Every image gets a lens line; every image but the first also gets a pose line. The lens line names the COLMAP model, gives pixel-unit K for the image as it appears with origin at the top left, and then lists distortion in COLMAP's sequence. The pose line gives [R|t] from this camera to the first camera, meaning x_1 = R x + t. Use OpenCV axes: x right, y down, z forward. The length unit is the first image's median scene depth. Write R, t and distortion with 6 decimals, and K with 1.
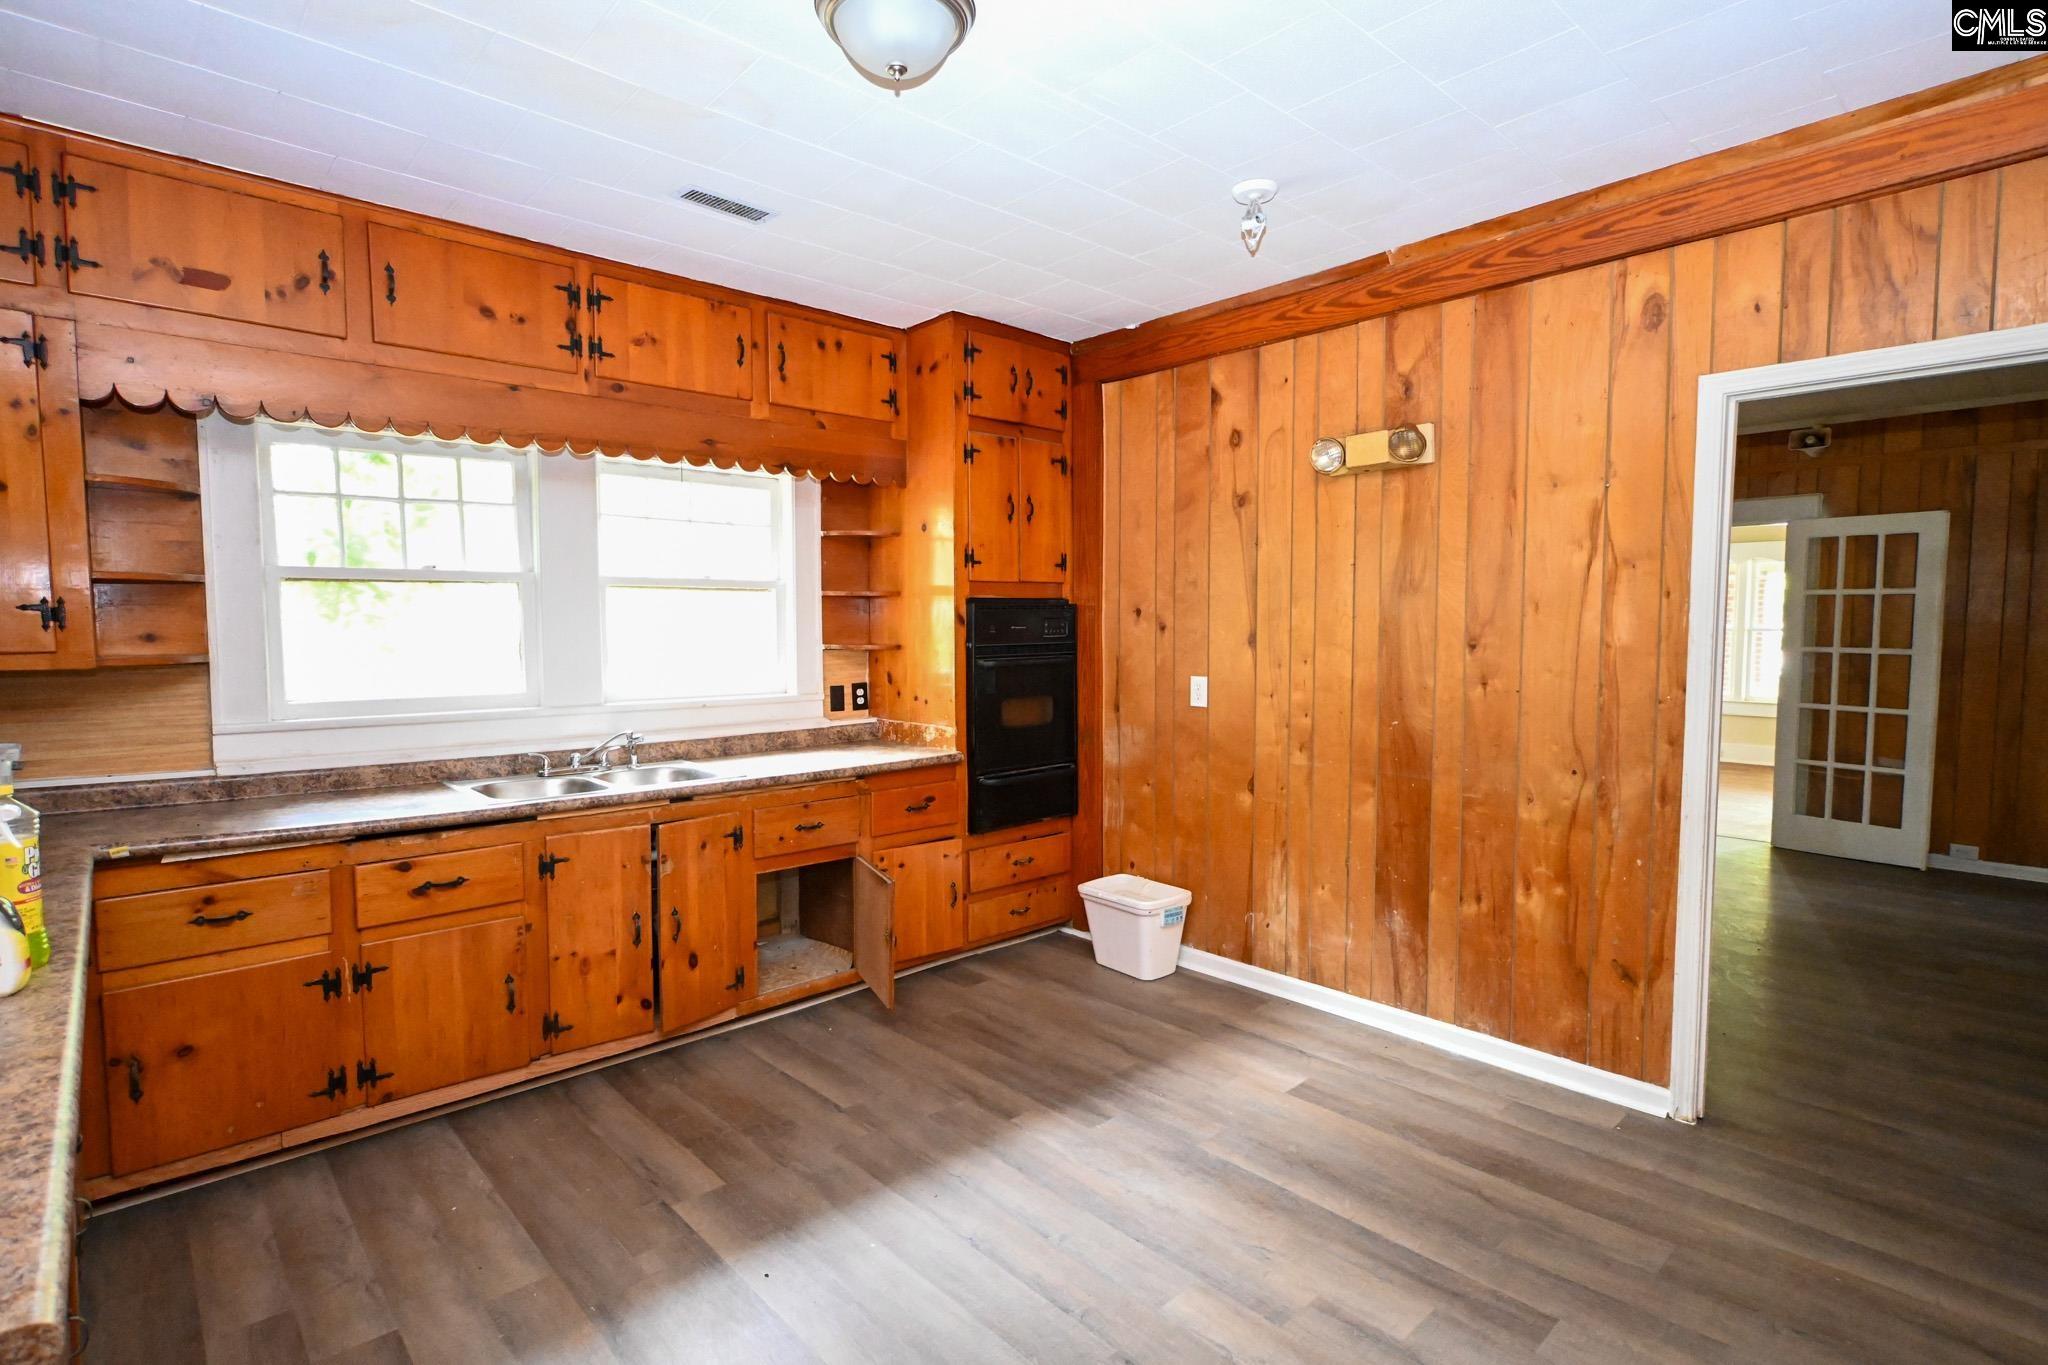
lens RADIAL K [[1027.7, 0, 1026.8], [0, 1027.7, 682.6], [0, 0, 1]] dist [-0.000853, 0.000644]
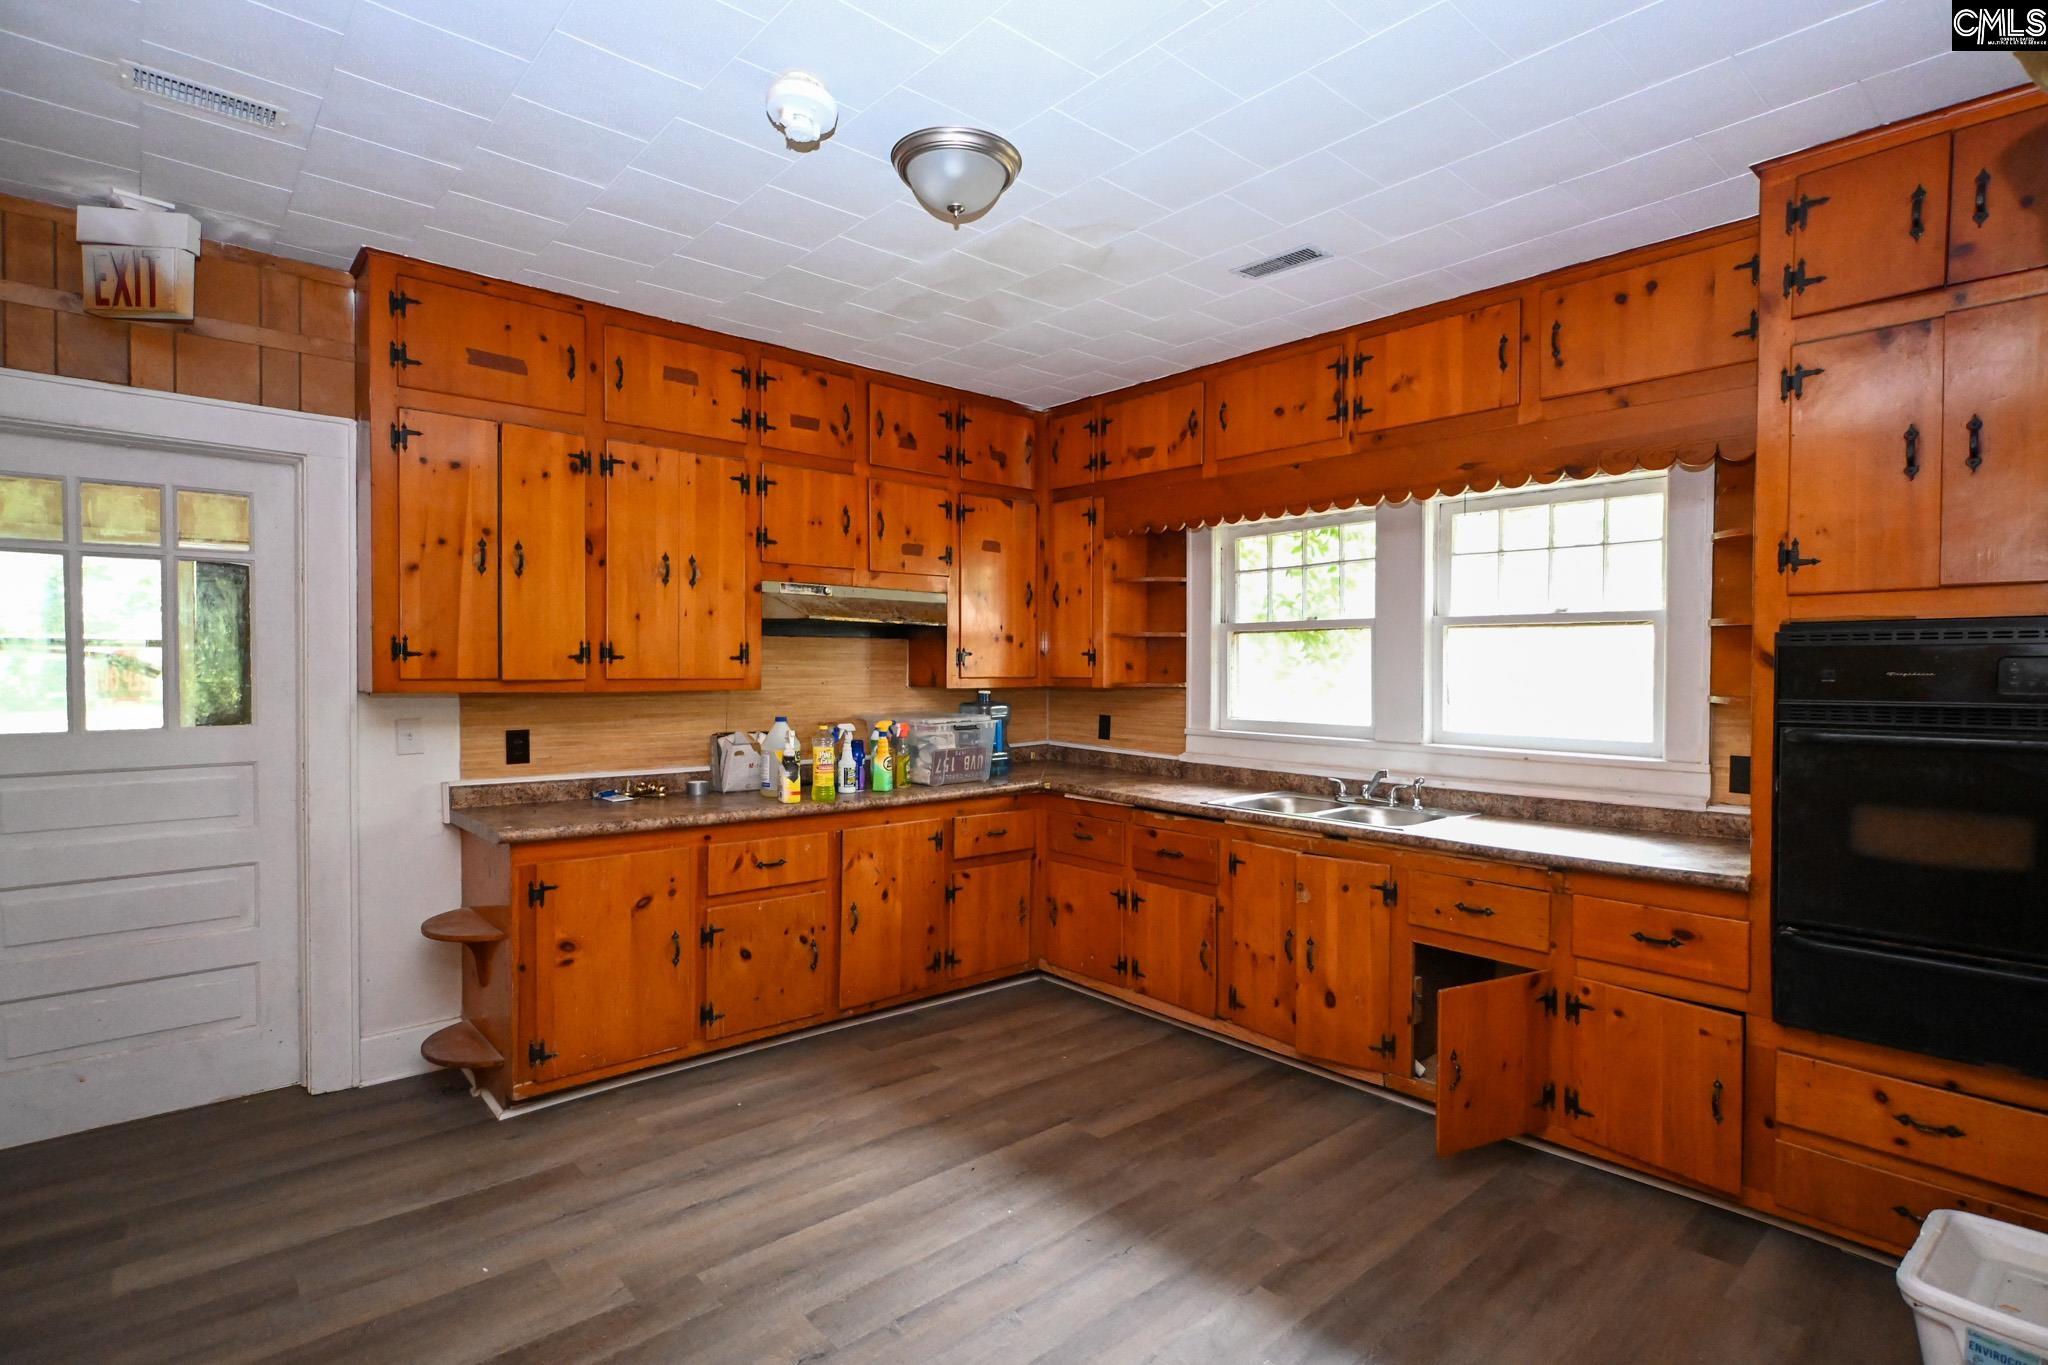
lens RADIAL K [[1027.7, 0, 1032.5], [0, 1027.7, 682.6], [0, 0, 1]] dist [-0.000853, 0.000644]
pose [[-0.024141, 0.019682, -0.999515, 0.692816], [-0.063735, 0.997742, 0.021186, -0.041430], [0.997675, 0.064216, -0.022832, 0.726273]]
